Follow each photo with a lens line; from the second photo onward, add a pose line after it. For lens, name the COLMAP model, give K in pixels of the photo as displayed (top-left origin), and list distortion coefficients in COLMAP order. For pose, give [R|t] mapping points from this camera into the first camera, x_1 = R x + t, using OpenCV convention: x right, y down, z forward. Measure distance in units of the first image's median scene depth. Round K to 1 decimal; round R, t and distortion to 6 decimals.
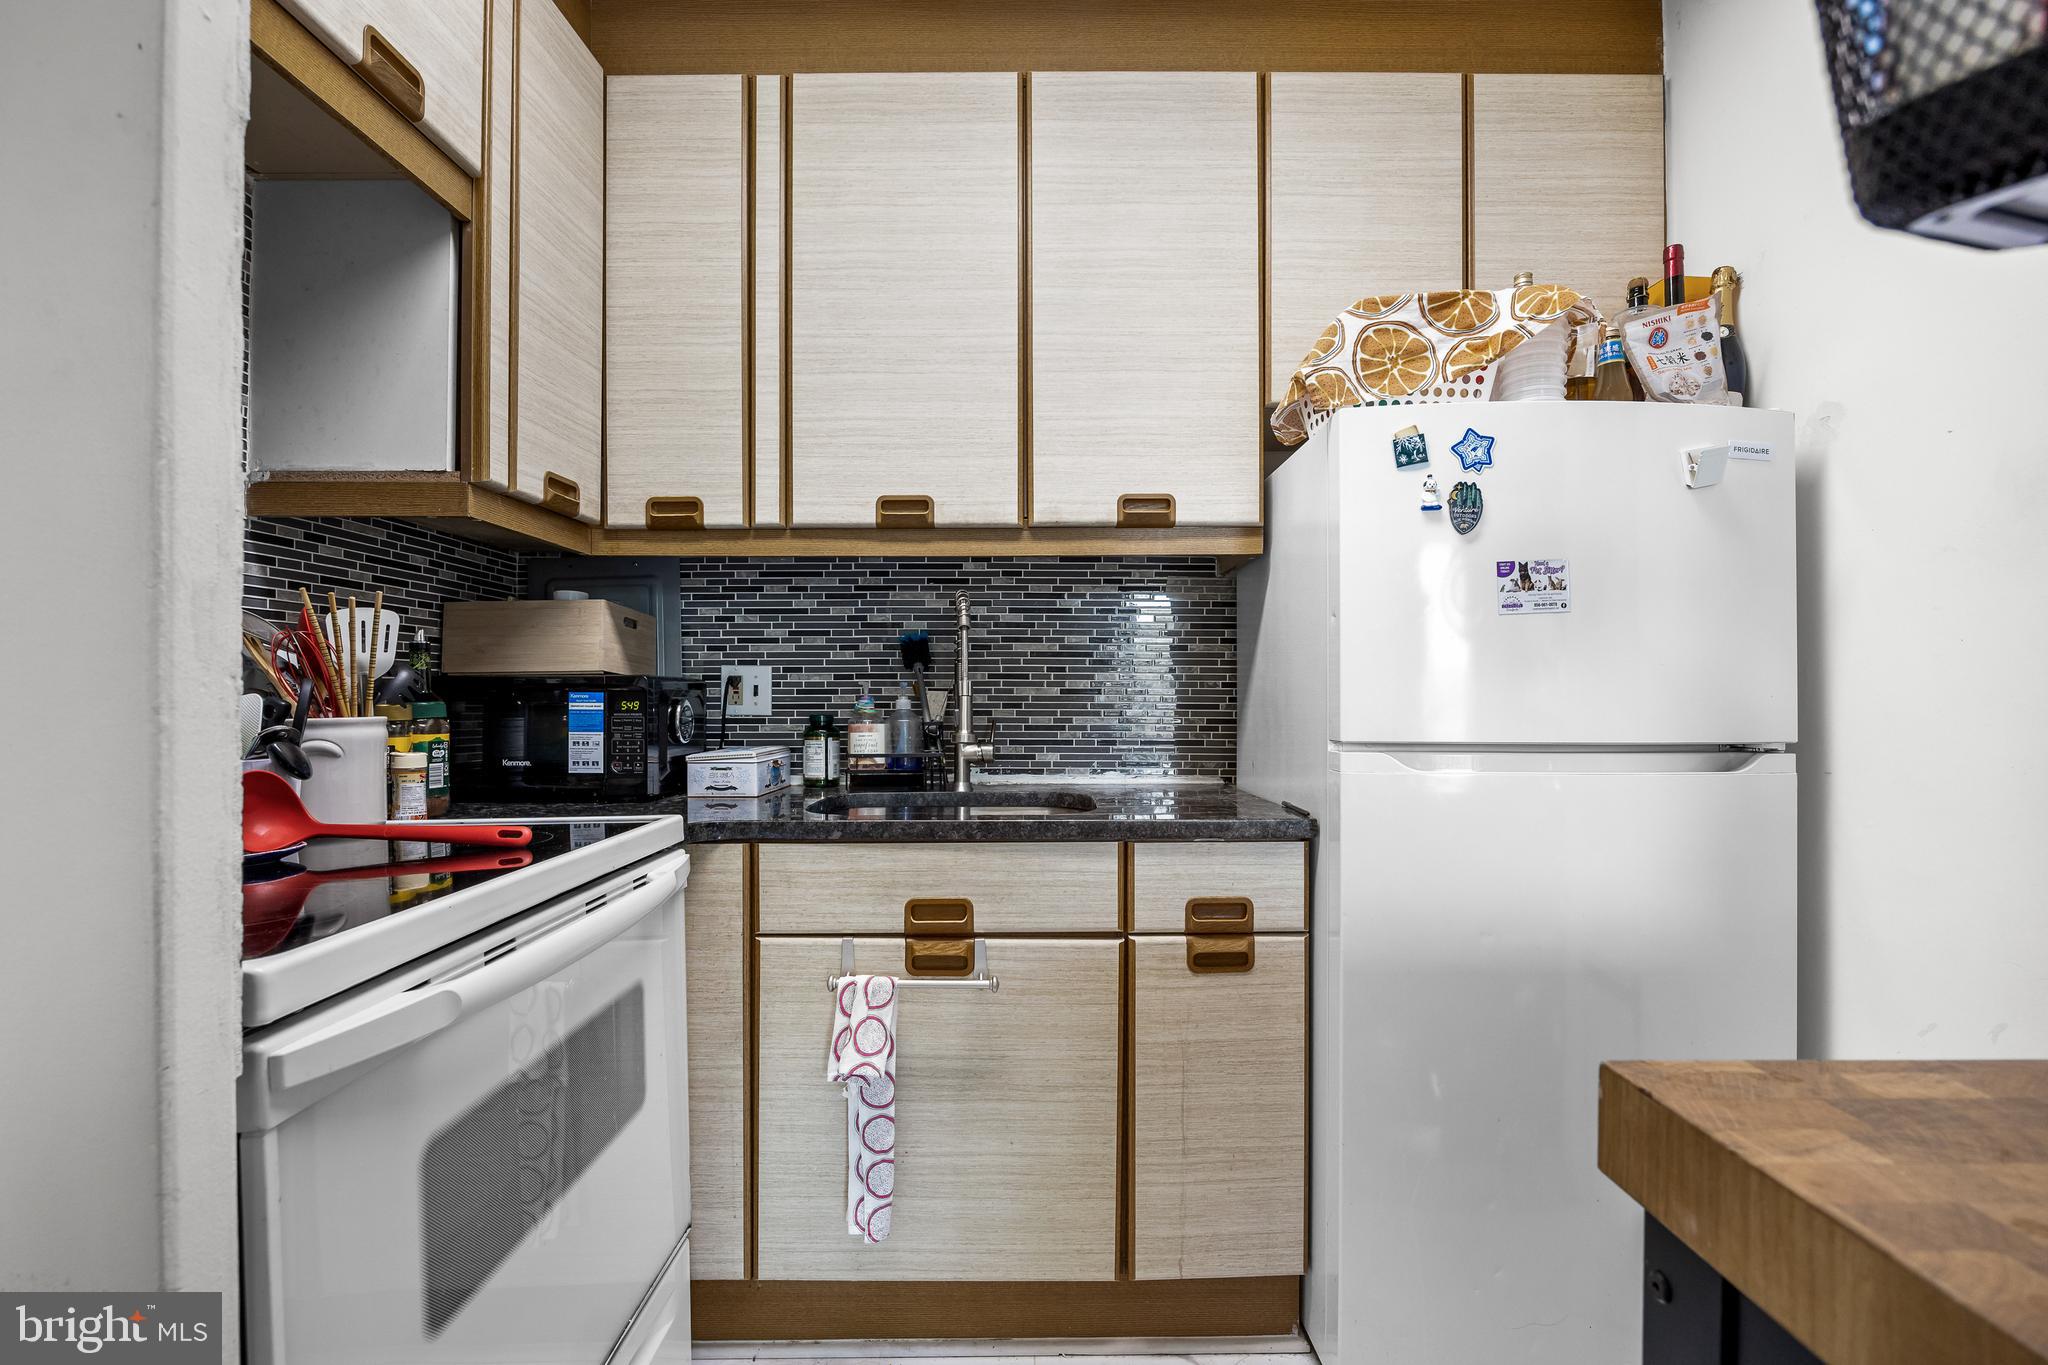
lens RADIAL K [[933.2, 0, 1028.5], [0, 933.2, 698.1], [0, 0, 1]] dist [-0.020864, 0.000957]
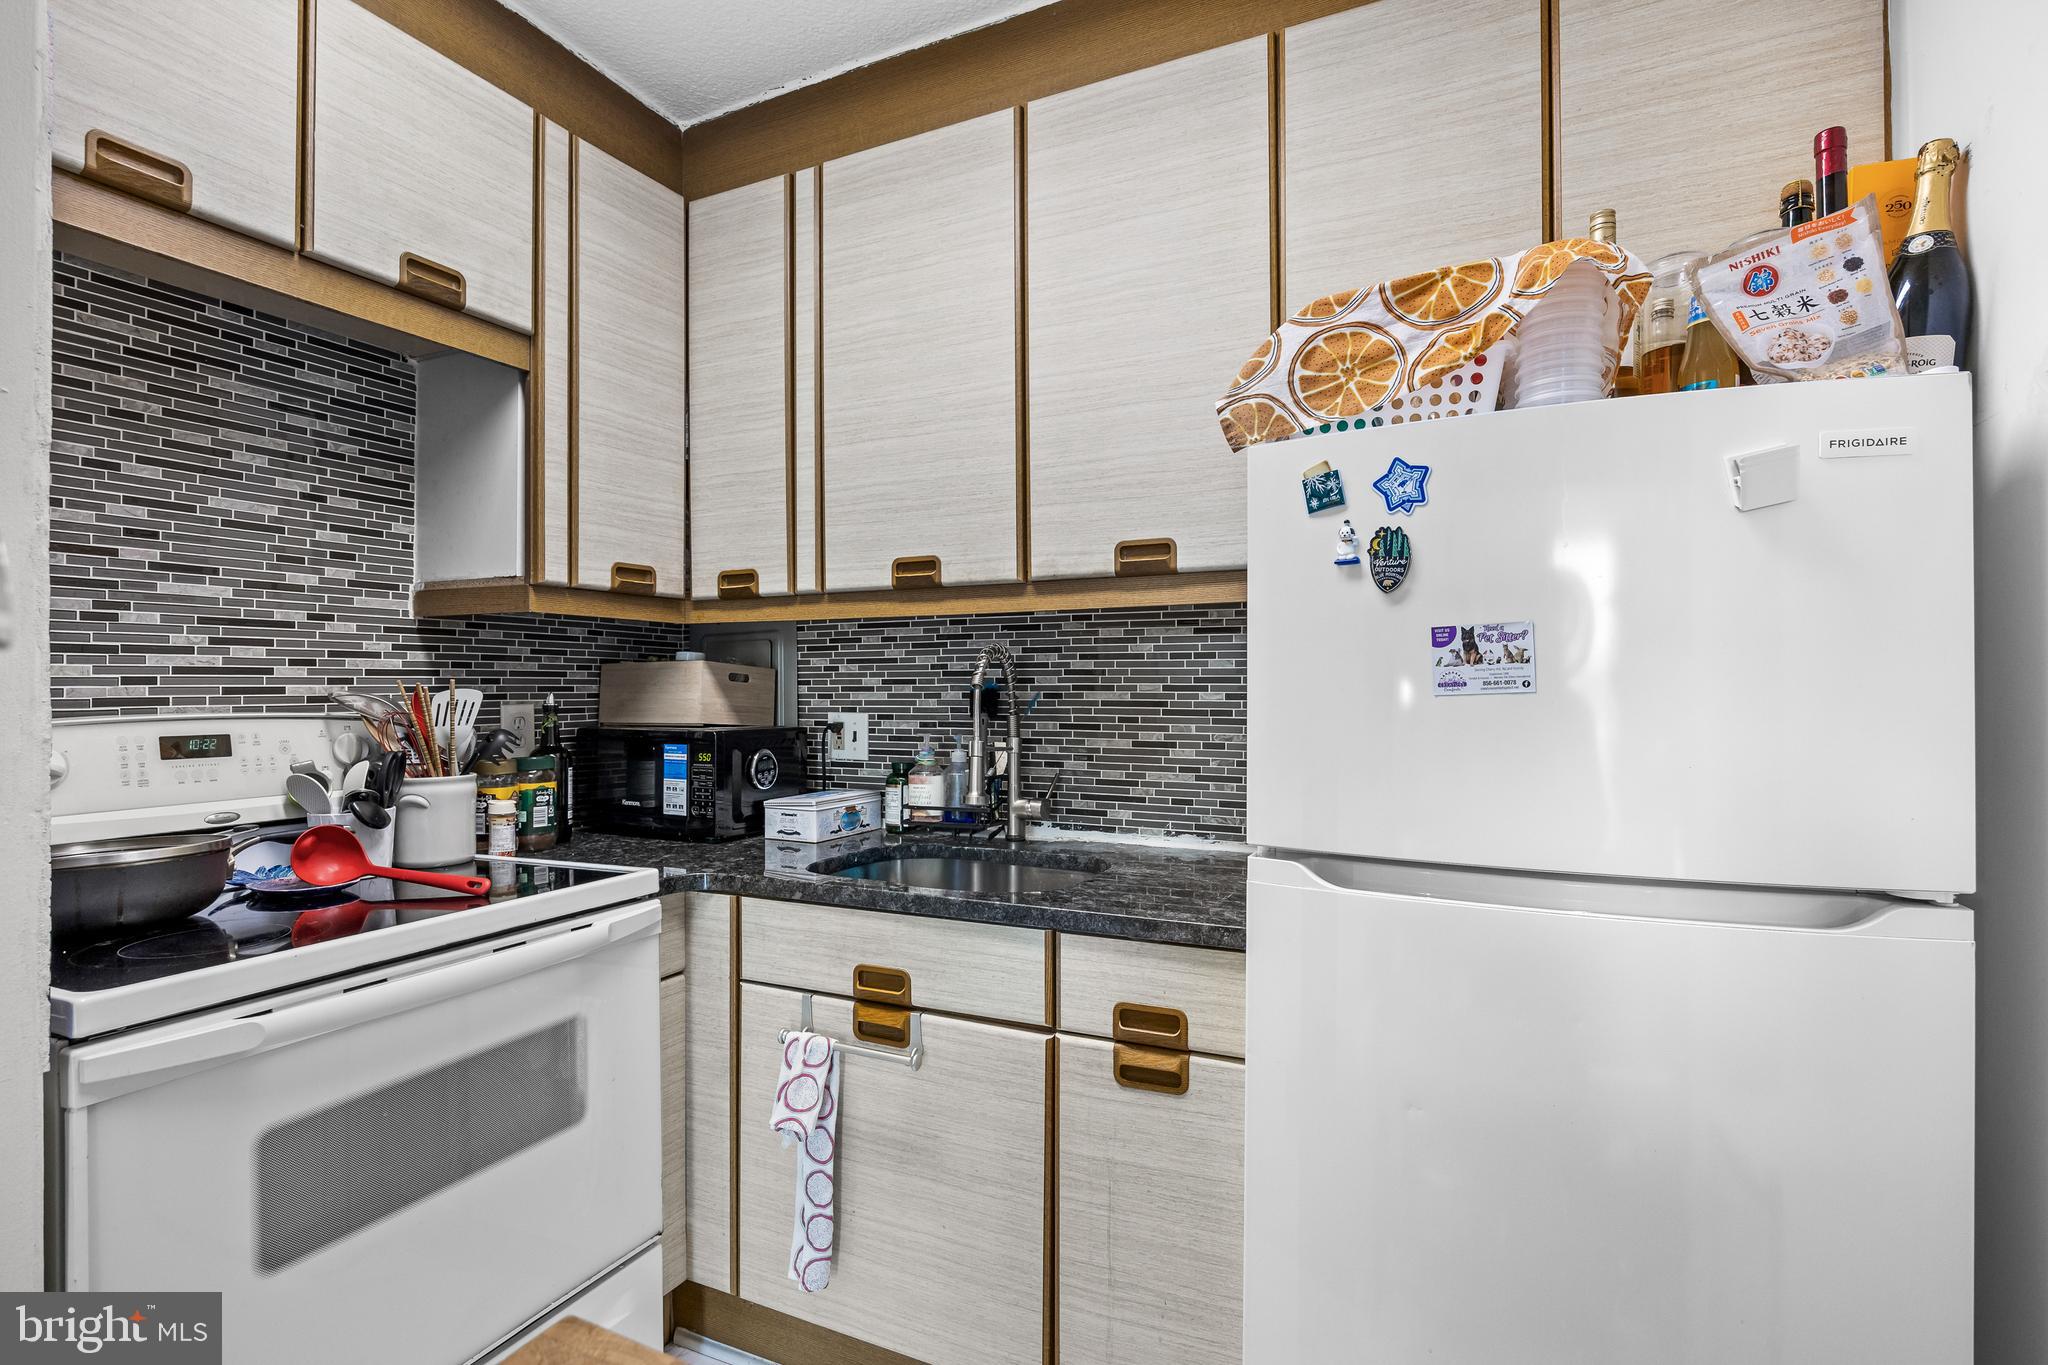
lens RADIAL K [[997.7, 0, 1019.9], [0, 997.7, 681.1], [0, 0, 1]] dist [-0.013256, 0.001569]
pose [[0.896558, -0.002627, -0.442918, 0.514453], [0.000696, 0.999990, -0.004522, -0.089756], [0.442925, 0.003746, 0.896551, 0.095459]]
